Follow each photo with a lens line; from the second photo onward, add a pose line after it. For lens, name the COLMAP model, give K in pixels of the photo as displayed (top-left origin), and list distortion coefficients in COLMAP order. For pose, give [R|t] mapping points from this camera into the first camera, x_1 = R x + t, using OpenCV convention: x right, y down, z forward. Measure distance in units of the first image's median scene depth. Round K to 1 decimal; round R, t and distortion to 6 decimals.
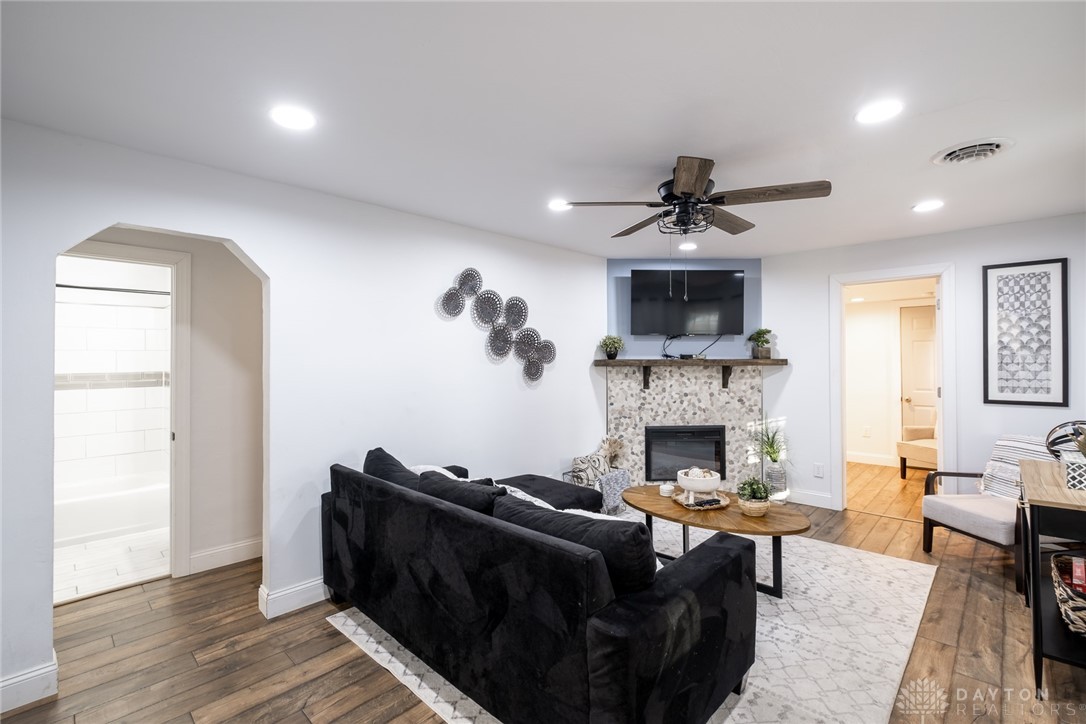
lens RADIAL K [[485.6, 0, 548.7], [0, 485.6, 355.5], [0, 0, 1]] dist [-0.000961, -0.000286]
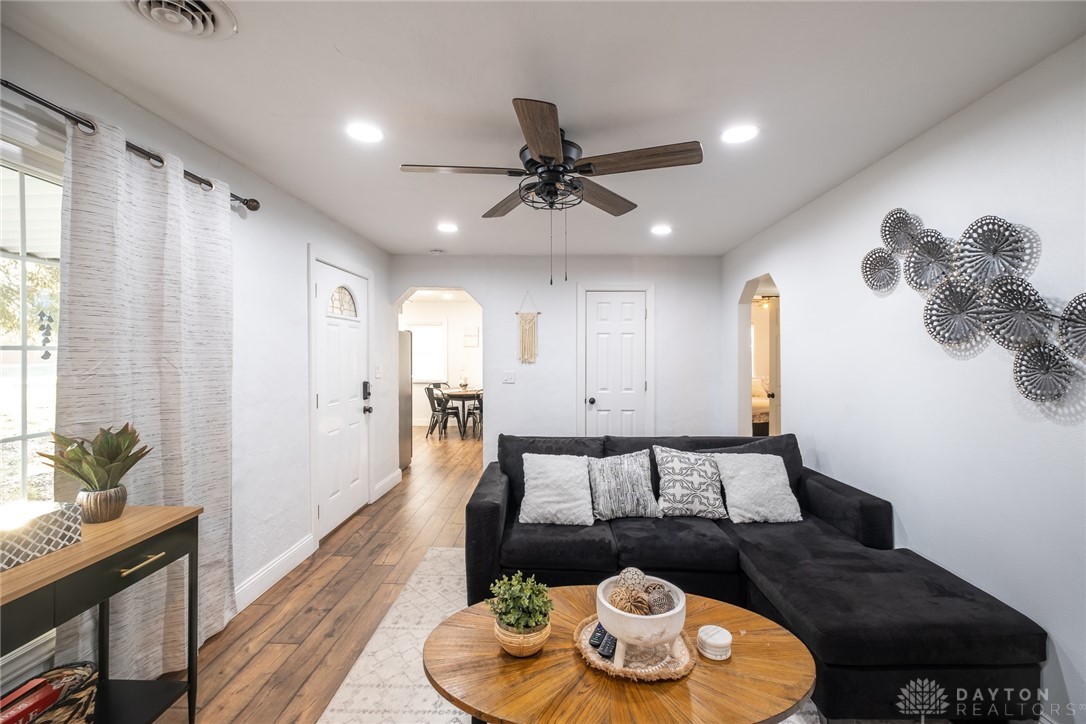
lens RADIAL K [[485.6, 0, 548.7], [0, 485.6, 355.5], [0, 0, 1]] dist [-0.000961, -0.000286]
pose [[-0.725468, 0.007992, -0.688209, 0.478213], [0.013498, 0.999905, -0.002617, 0.010400], [0.688123, -0.011188, -0.725508, 0.874567]]
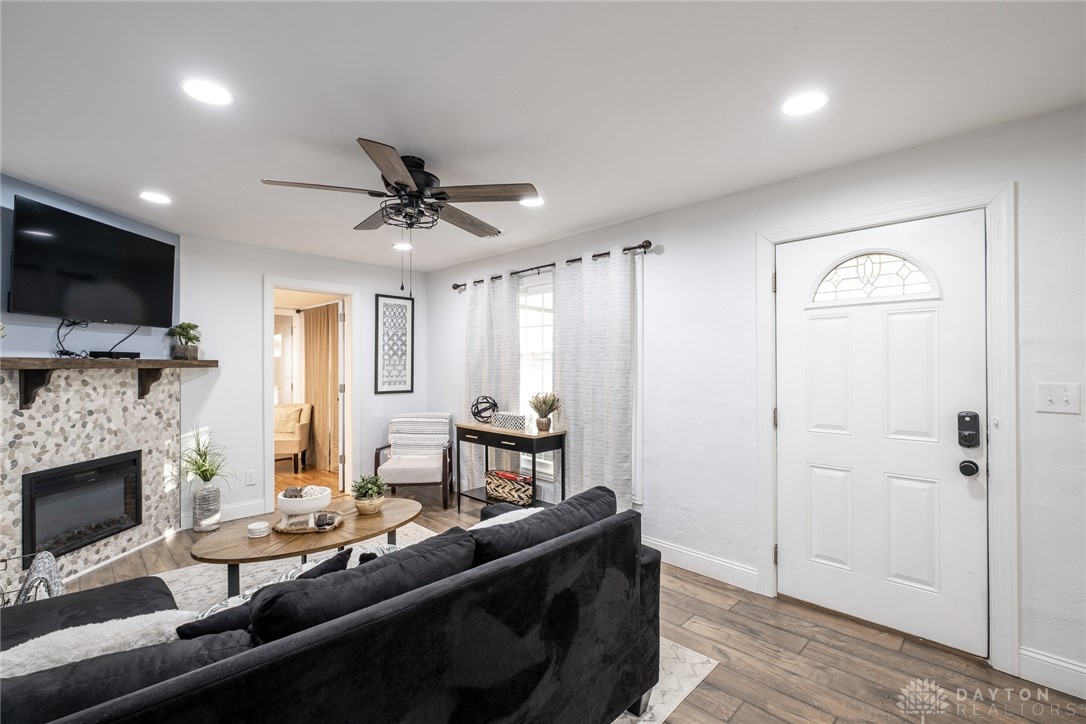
lens RADIAL K [[494.6, 0, 543.0], [0, 494.6, 362.0], [0, 0, 1]] dist [0.000315, 0.000287]
pose [[0.025058, 0.009960, 0.999636, -0.372816], [-0.010738, 0.999895, -0.009693, 0.012502], [-0.999628, -0.010492, 0.025163, 0.379978]]
